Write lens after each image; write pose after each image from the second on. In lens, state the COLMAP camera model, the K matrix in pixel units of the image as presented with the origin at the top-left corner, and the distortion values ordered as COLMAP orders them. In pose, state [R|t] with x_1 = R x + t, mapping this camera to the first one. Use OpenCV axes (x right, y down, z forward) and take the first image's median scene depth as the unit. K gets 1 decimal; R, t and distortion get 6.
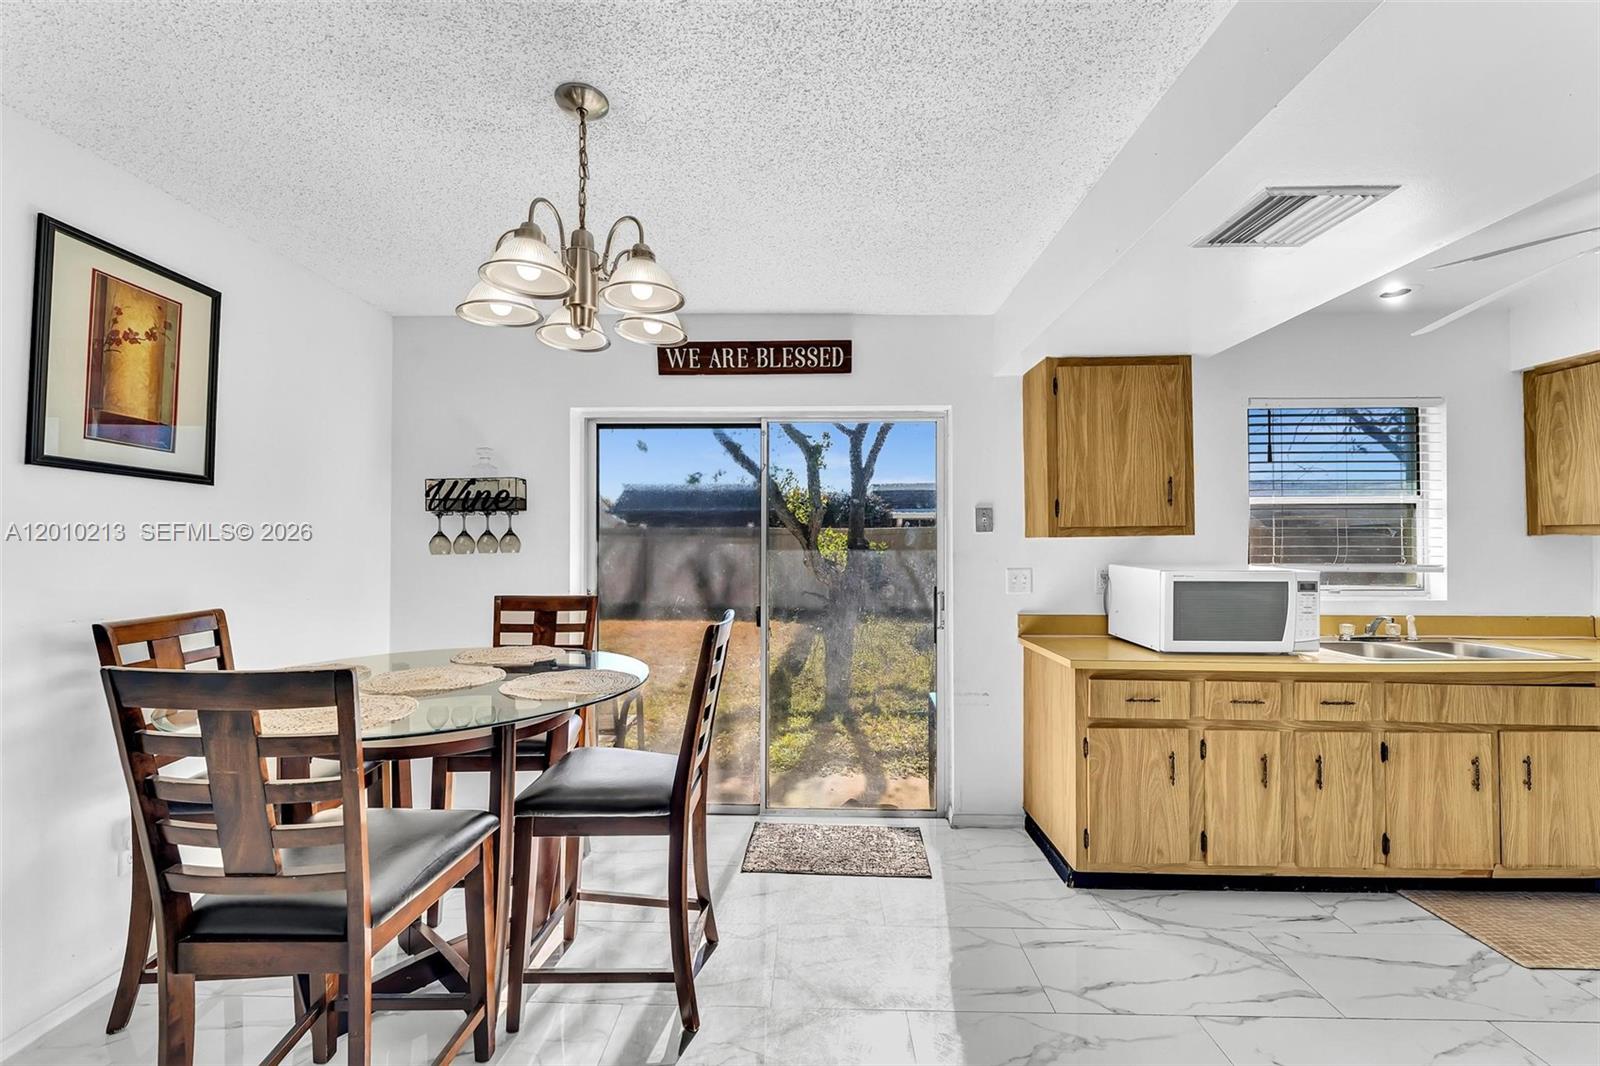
lens RADIAL K [[640.5, 0, 800.8], [0, 640.5, 535.6], [0, 0, 1]] dist [0.000044, -0.000556]
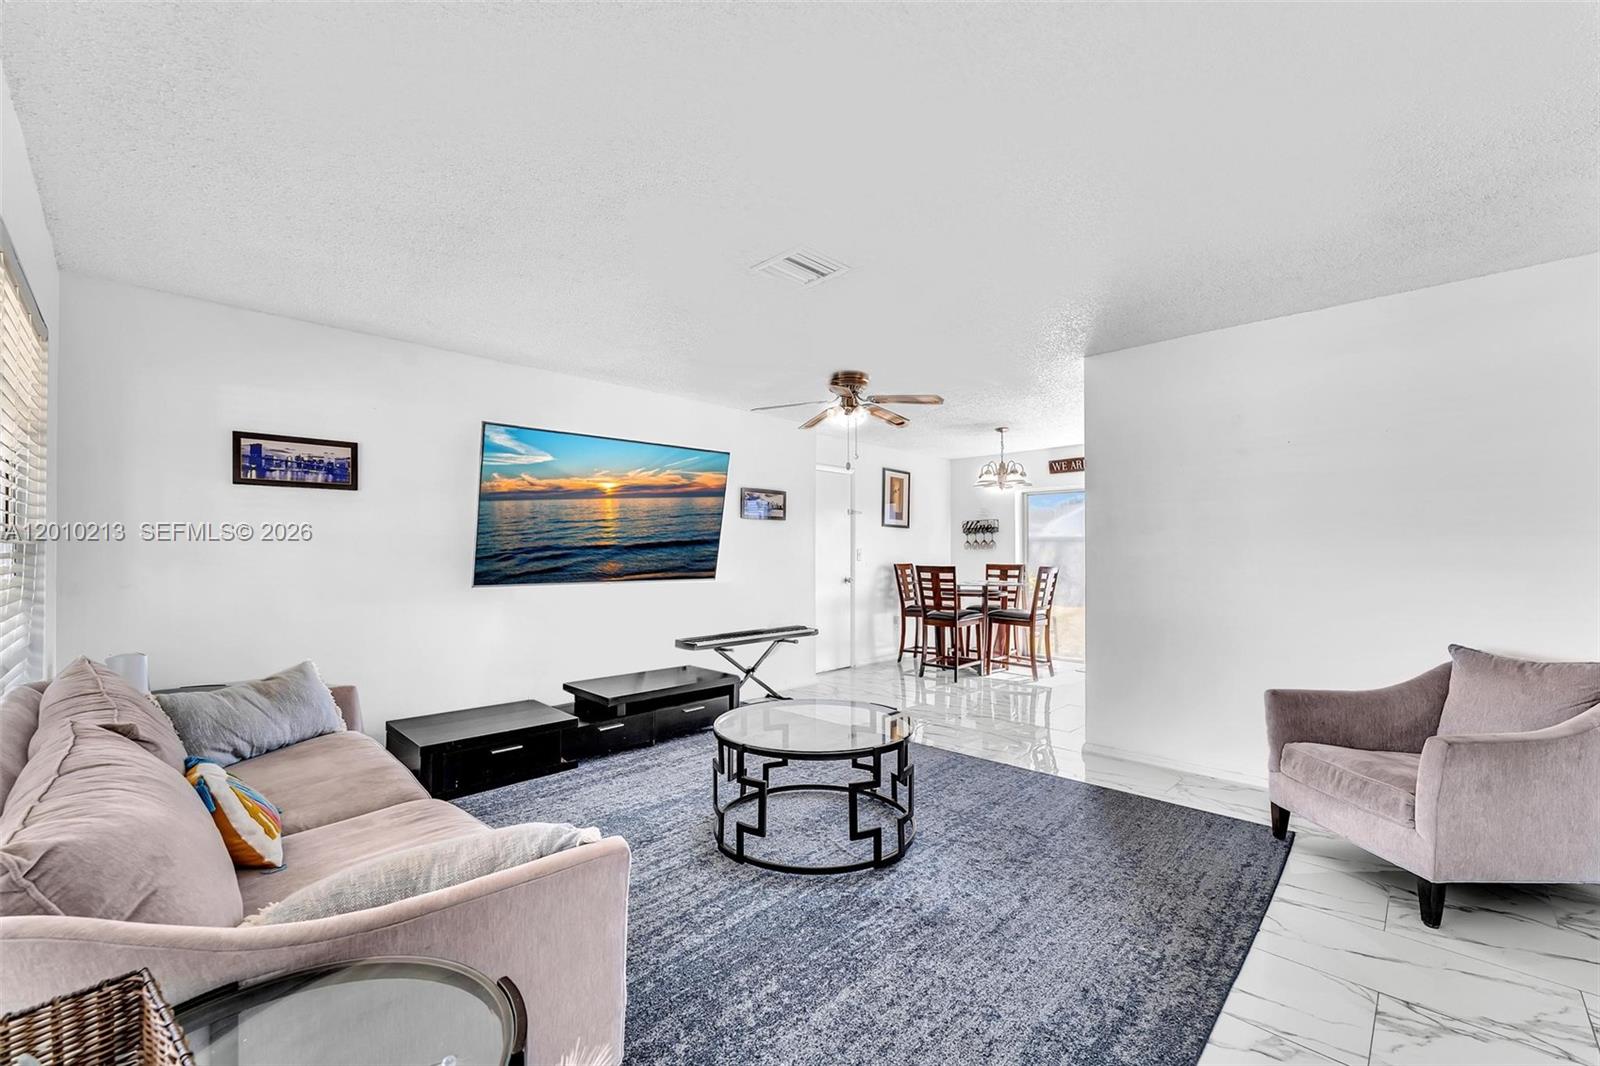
lens RADIAL K [[640.5, 0, 797.5], [0, 640.5, 556.2], [0, 0, 1]] dist [0.000044, -0.000556]
pose [[0.723290, 0.002502, -0.690540, 0.845766], [0.010847, 0.999829, 0.014984, 0.011007], [0.690459, -0.018328, 0.723139, -1.565332]]
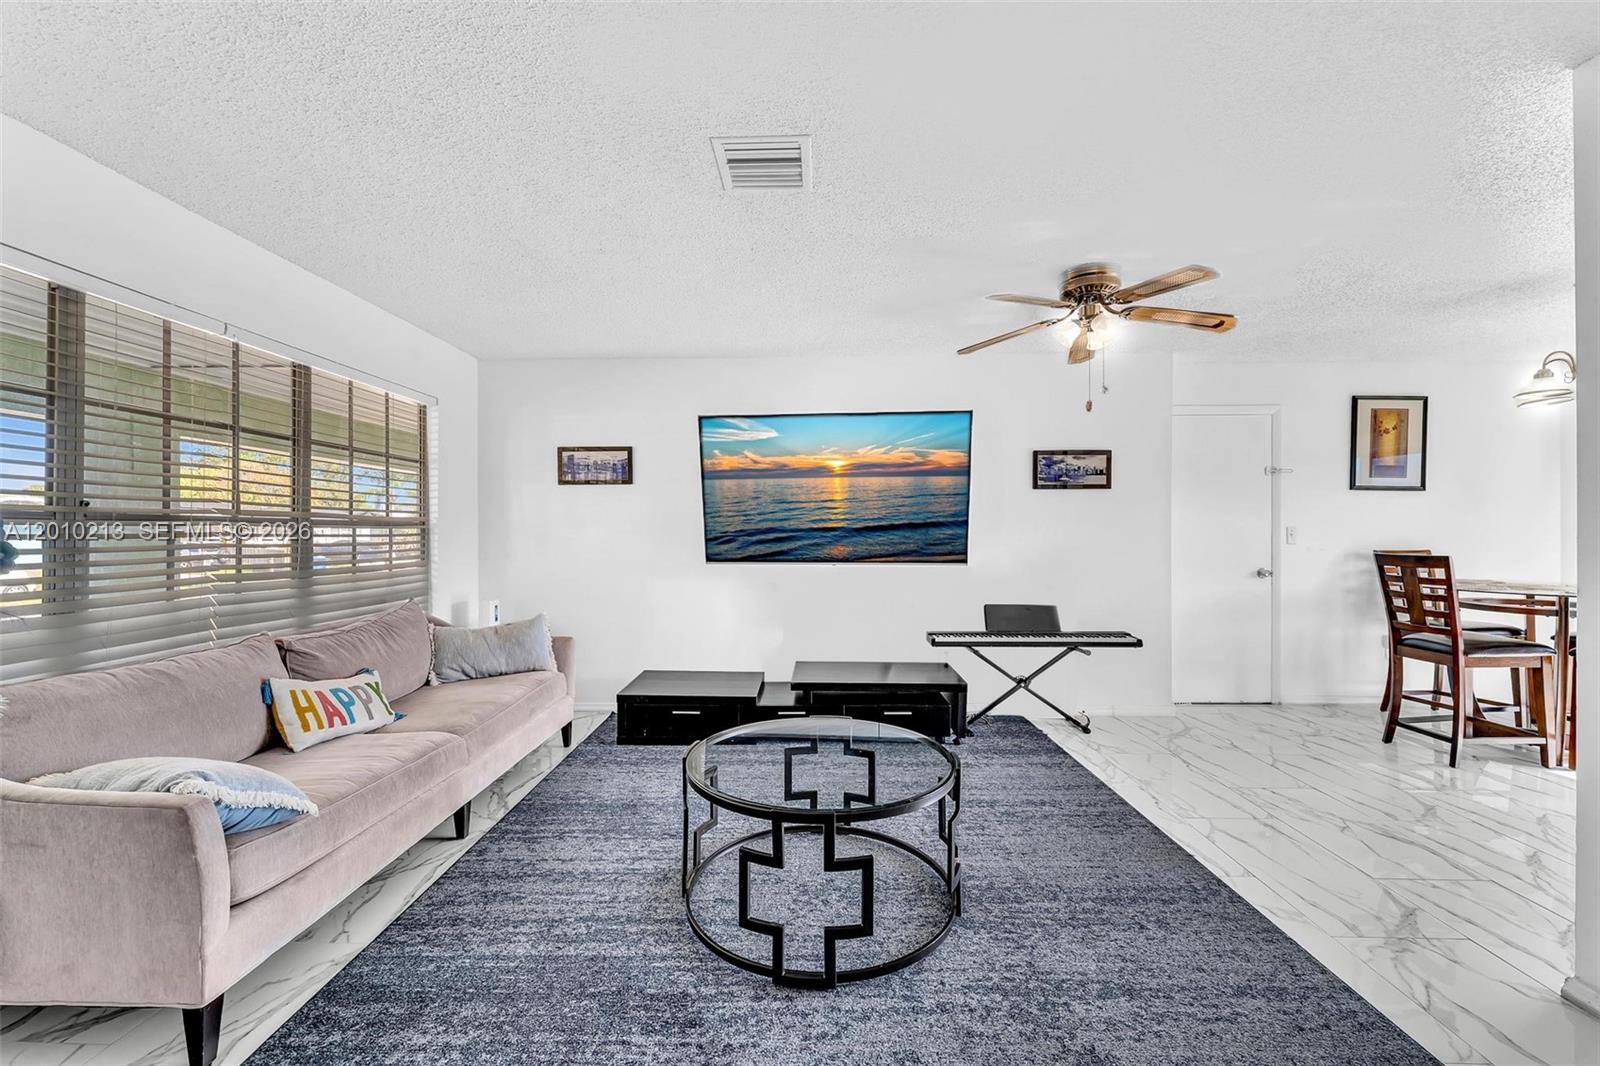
lens RADIAL K [[640.5, 0, 801.3], [0, 640.5, 536.4], [0, 0, 1]] dist [0.000044, -0.000556]
pose [[-0.006300, 0.001206, -0.999979, 0.932713], [0.016931, 0.999856, 0.001099, 0.026939], [0.999837, -0.016923, -0.006320, -0.806537]]
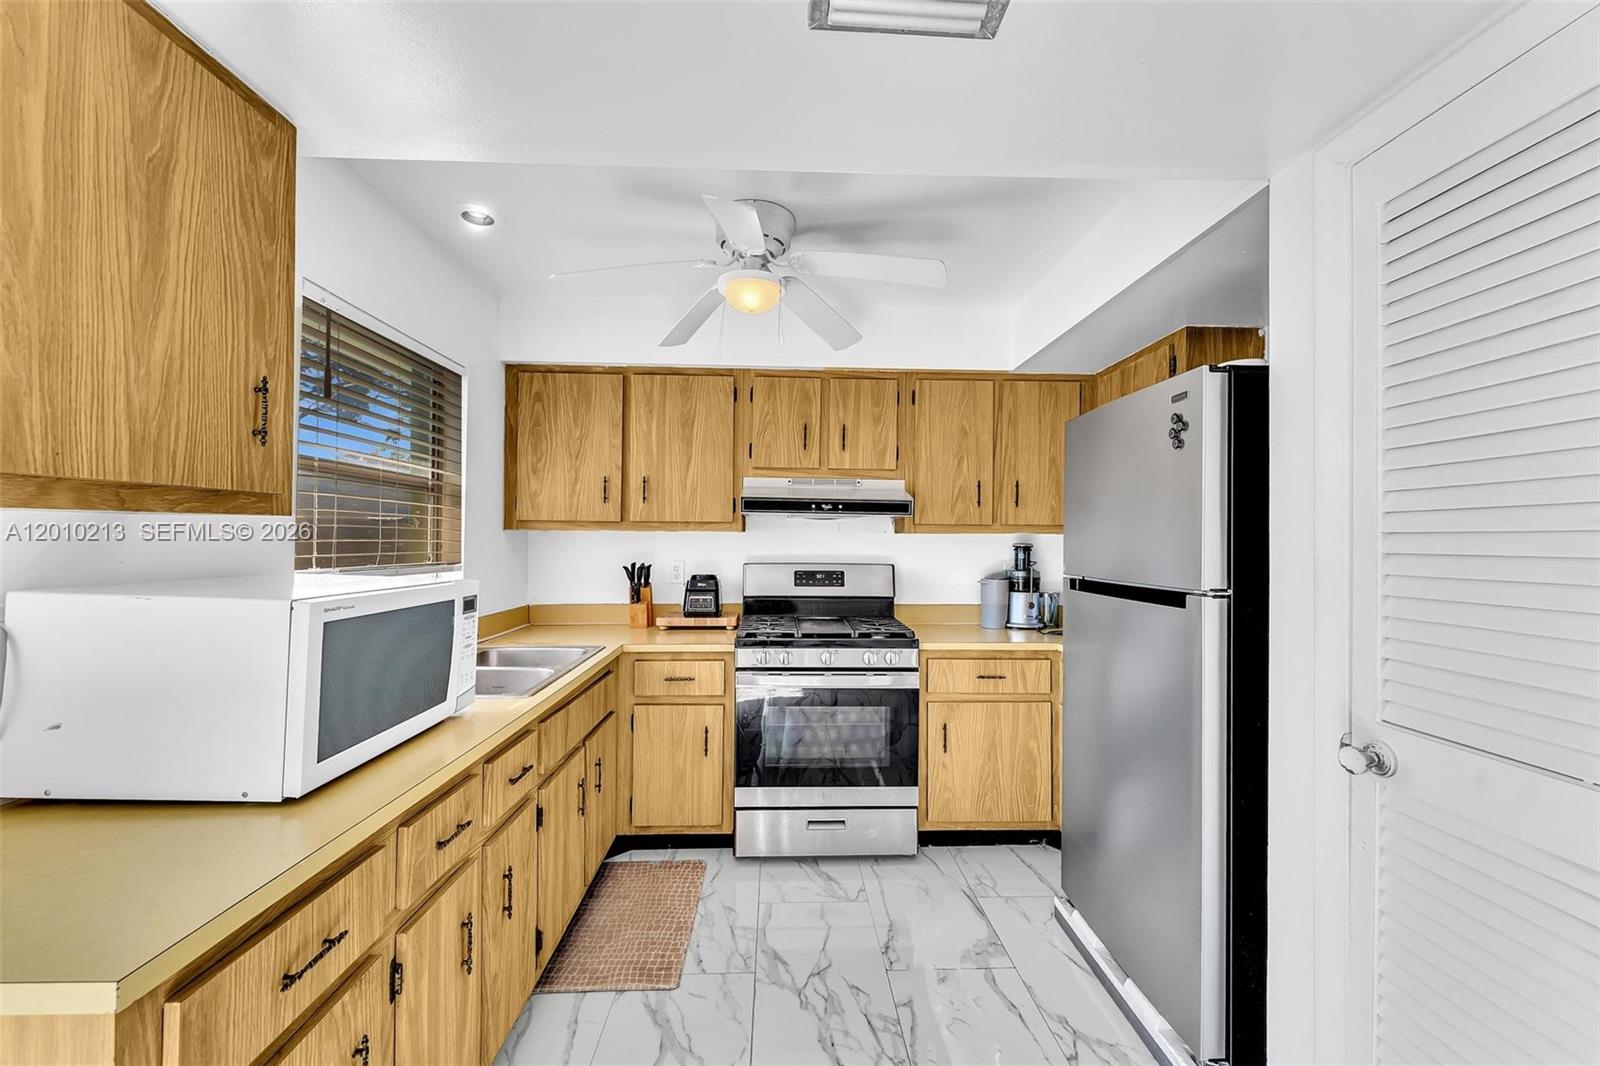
lens RADIAL K [[640.5, 0, 801.0], [0, 640.5, 535.0], [0, 0, 1]] dist [0.000044, -0.000556]
pose [[-0.057470, 0.010365, 0.998293, 0.129962], [-0.021289, 0.999706, -0.011605, 0.010413], [-0.998120, -0.021920, -0.057233, 0.658573]]
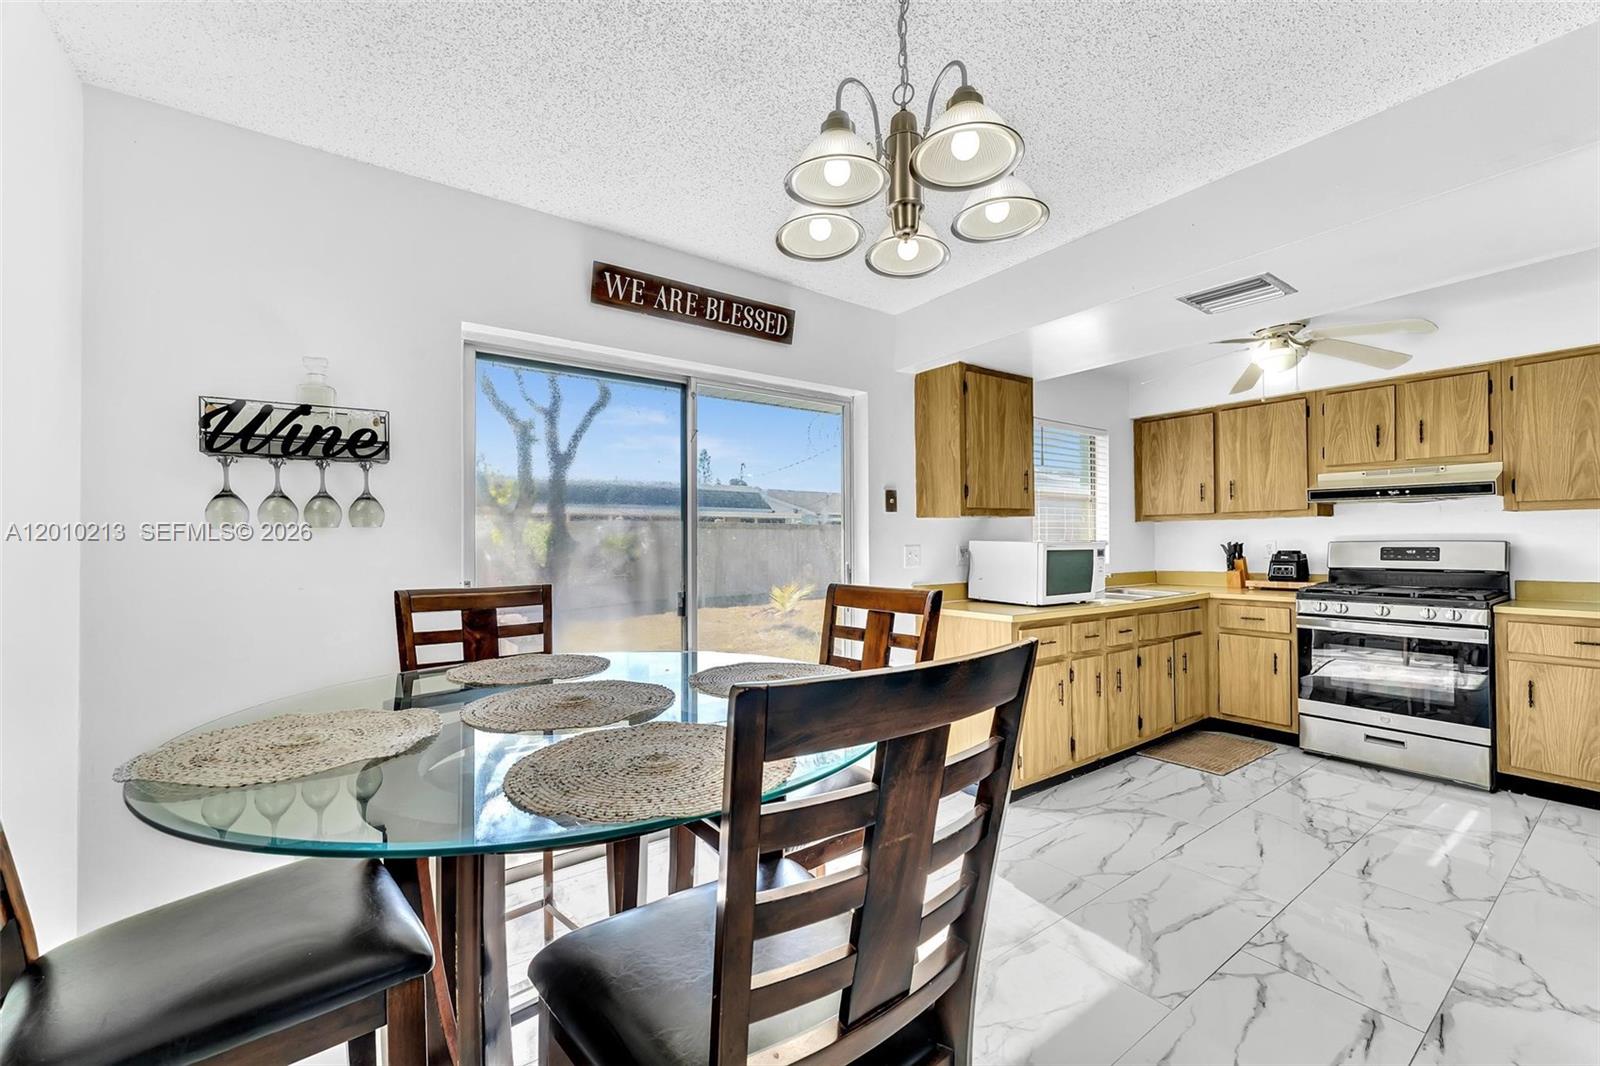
lens RADIAL K [[640.5, 0, 802.8], [0, 640.5, 534.8], [0, 0, 1]] dist [0.000044, -0.000556]
pose [[0.797356, 0.001763, 0.603507, -0.551244], [-0.001025, 0.999998, -0.001567, 0.039205], [-0.603509, 0.000630, 0.797356, 0.245306]]
